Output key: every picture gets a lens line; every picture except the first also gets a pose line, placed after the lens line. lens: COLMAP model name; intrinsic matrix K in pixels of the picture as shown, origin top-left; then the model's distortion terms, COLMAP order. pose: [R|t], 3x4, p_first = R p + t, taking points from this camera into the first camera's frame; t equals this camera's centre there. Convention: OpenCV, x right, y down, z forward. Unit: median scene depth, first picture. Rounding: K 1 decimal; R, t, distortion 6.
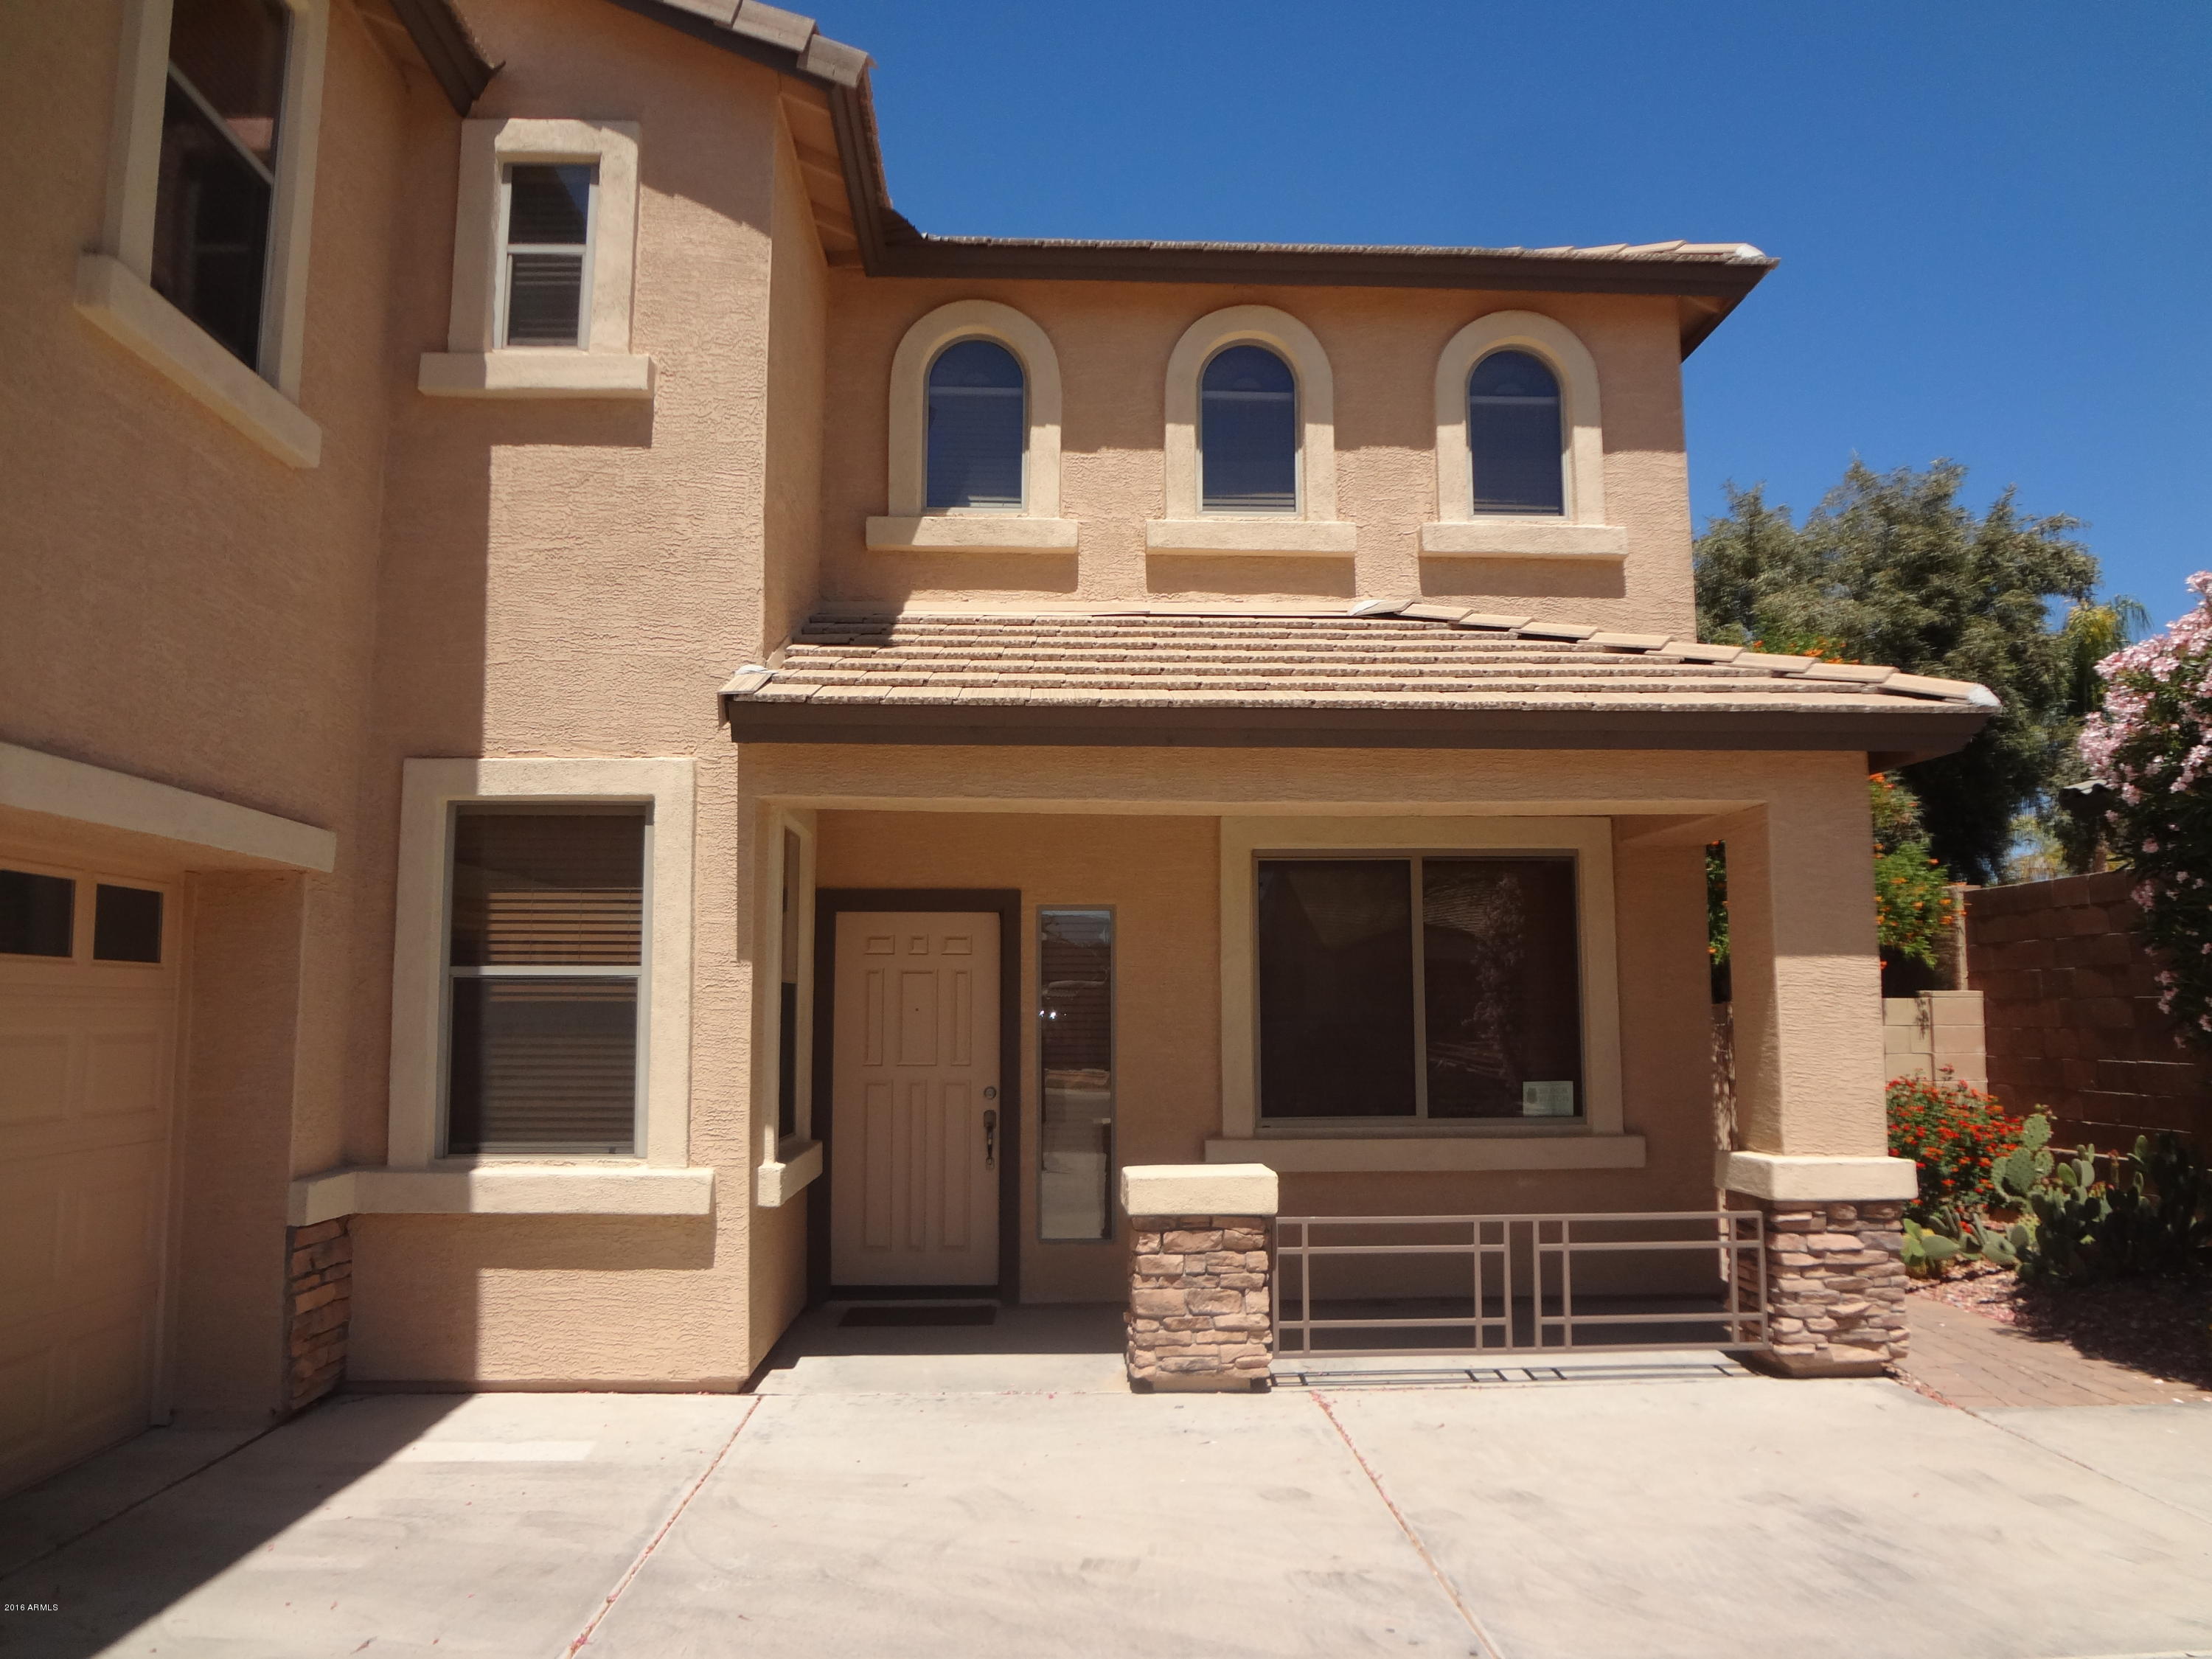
lens RADIAL K [[1647.9, 0, 1113.2], [0, 1647.9, 814.4], [0, 0, 1]] dist [-0.052600, -0.007493]
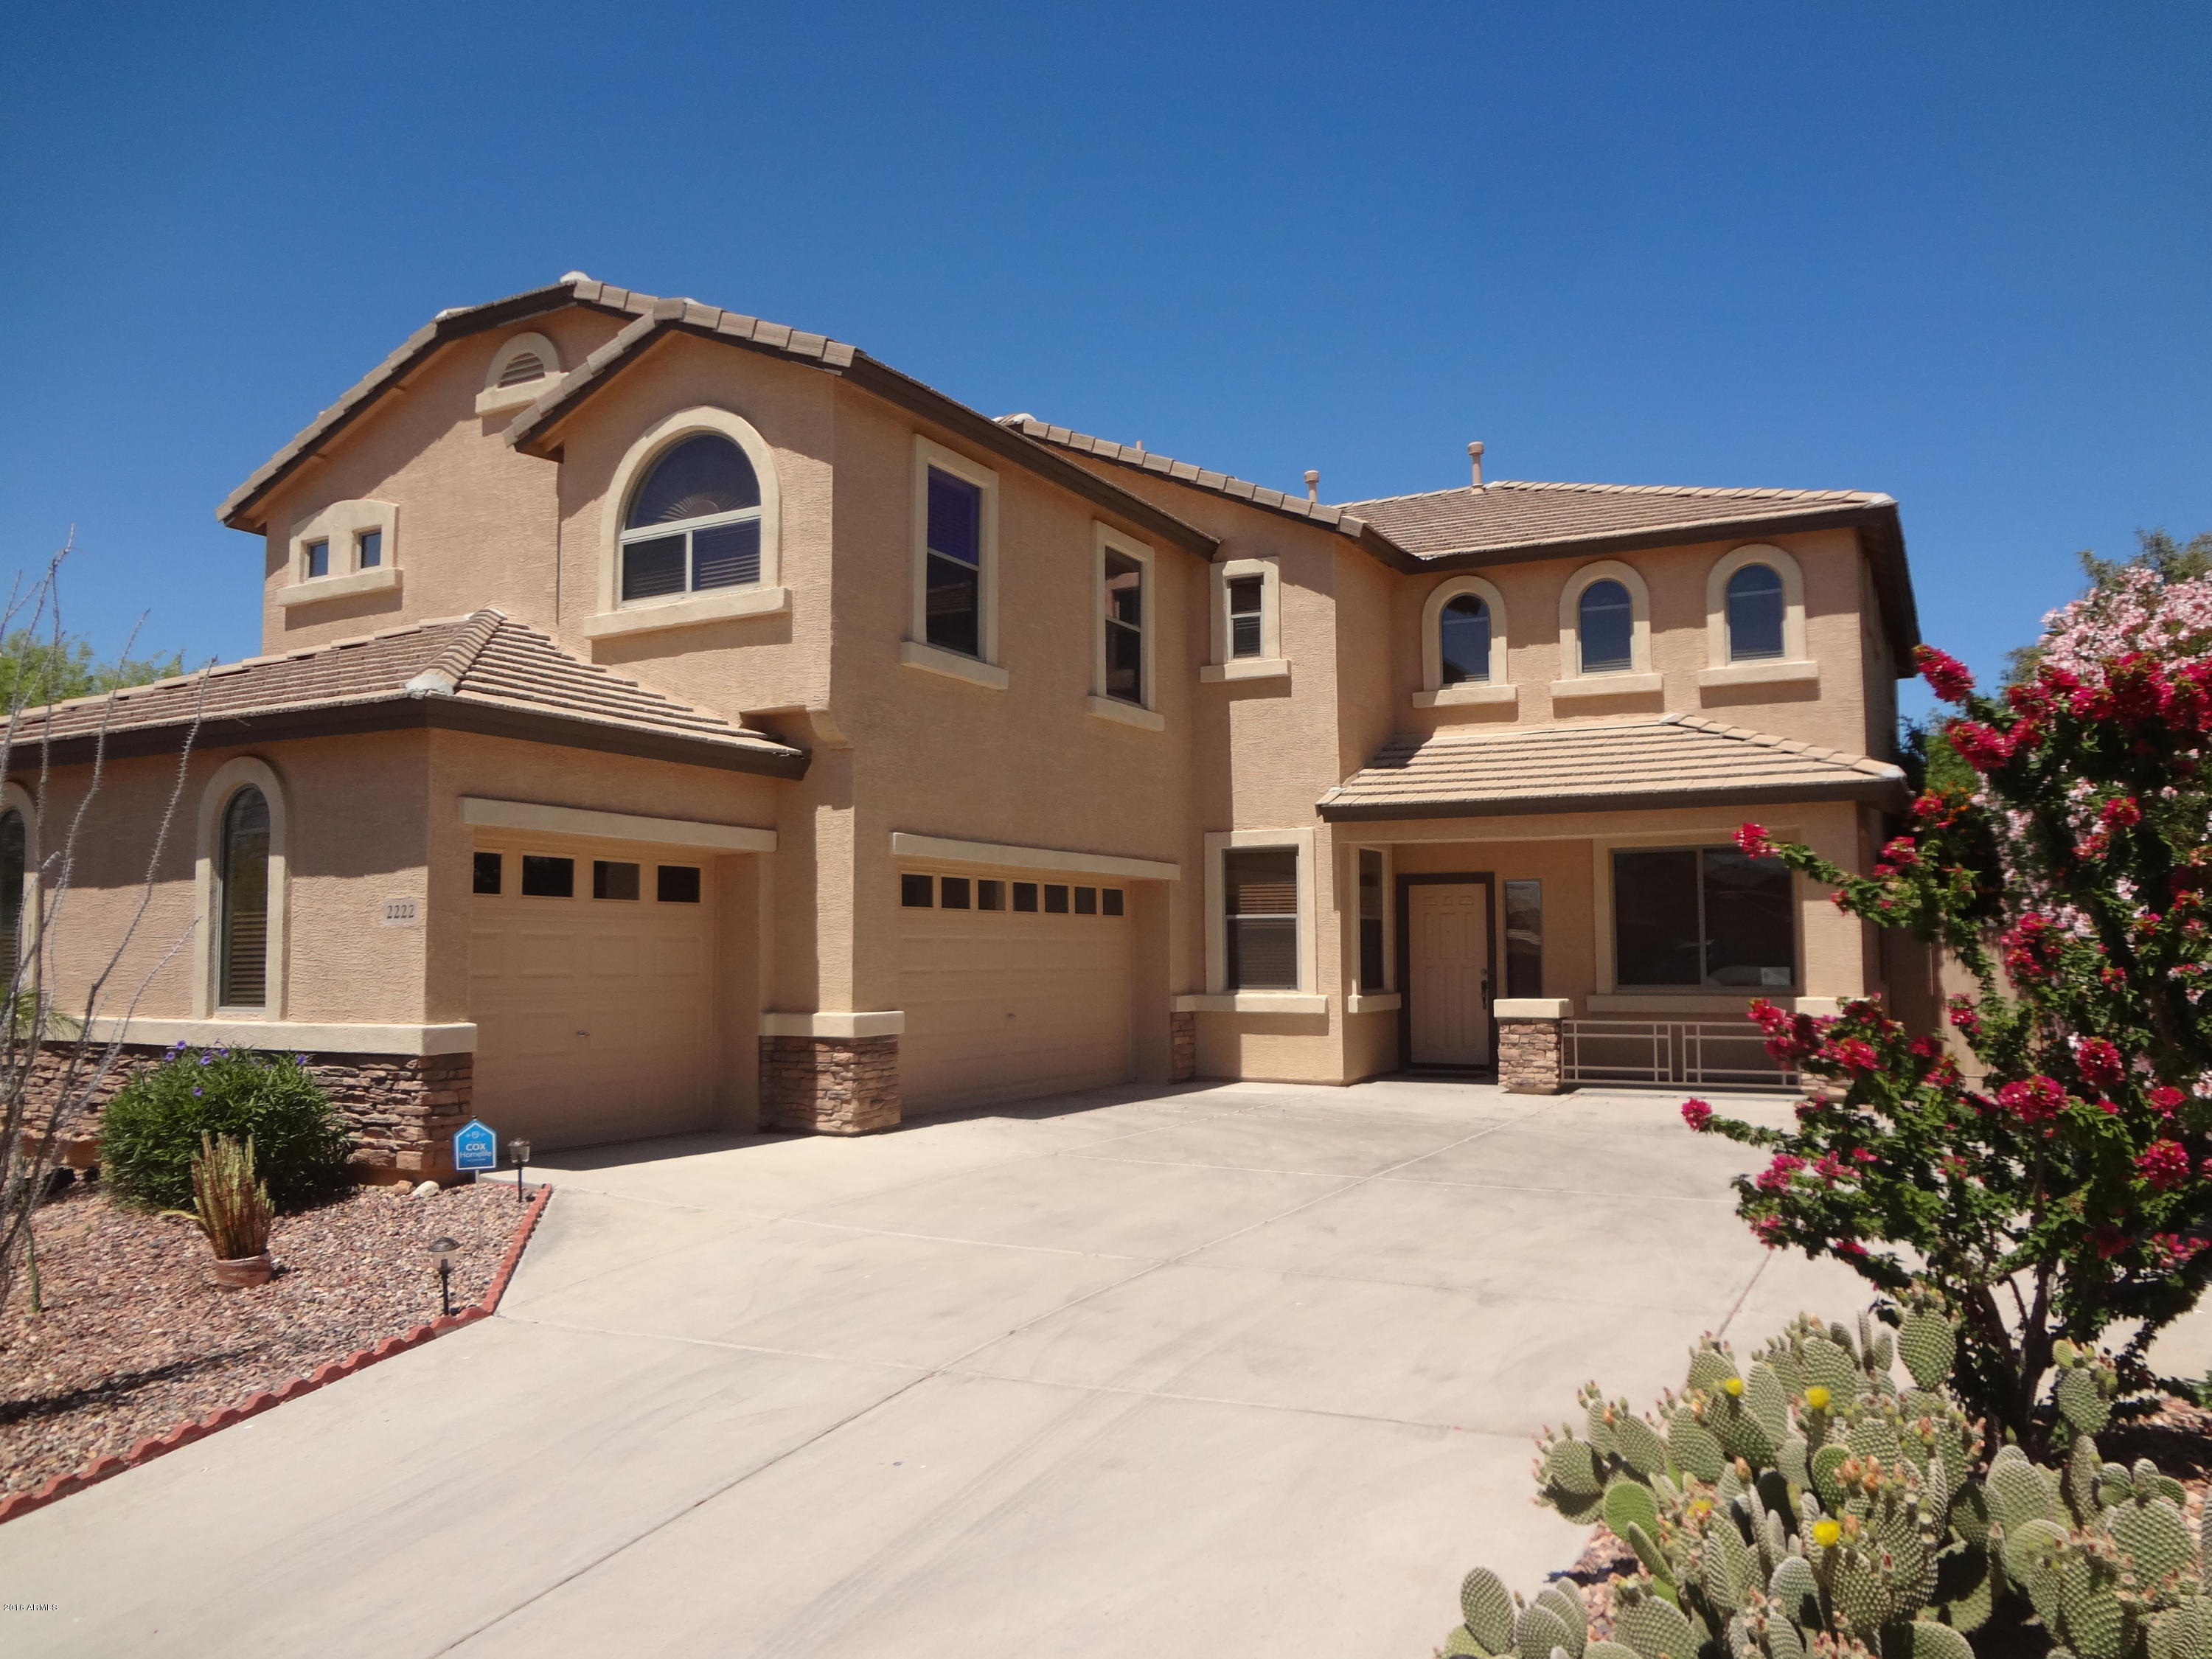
lens RADIAL K [[1647.9, 0, 1101.2], [0, 1647.9, 823.7], [0, 0, 1]] dist [-0.052600, -0.007493]
pose [[0.858513, -0.040740, -0.511171, 0.704070], [0.062218, 0.997750, 0.024976, -0.117908], [0.509004, -0.053247, 0.859116, -1.221318]]
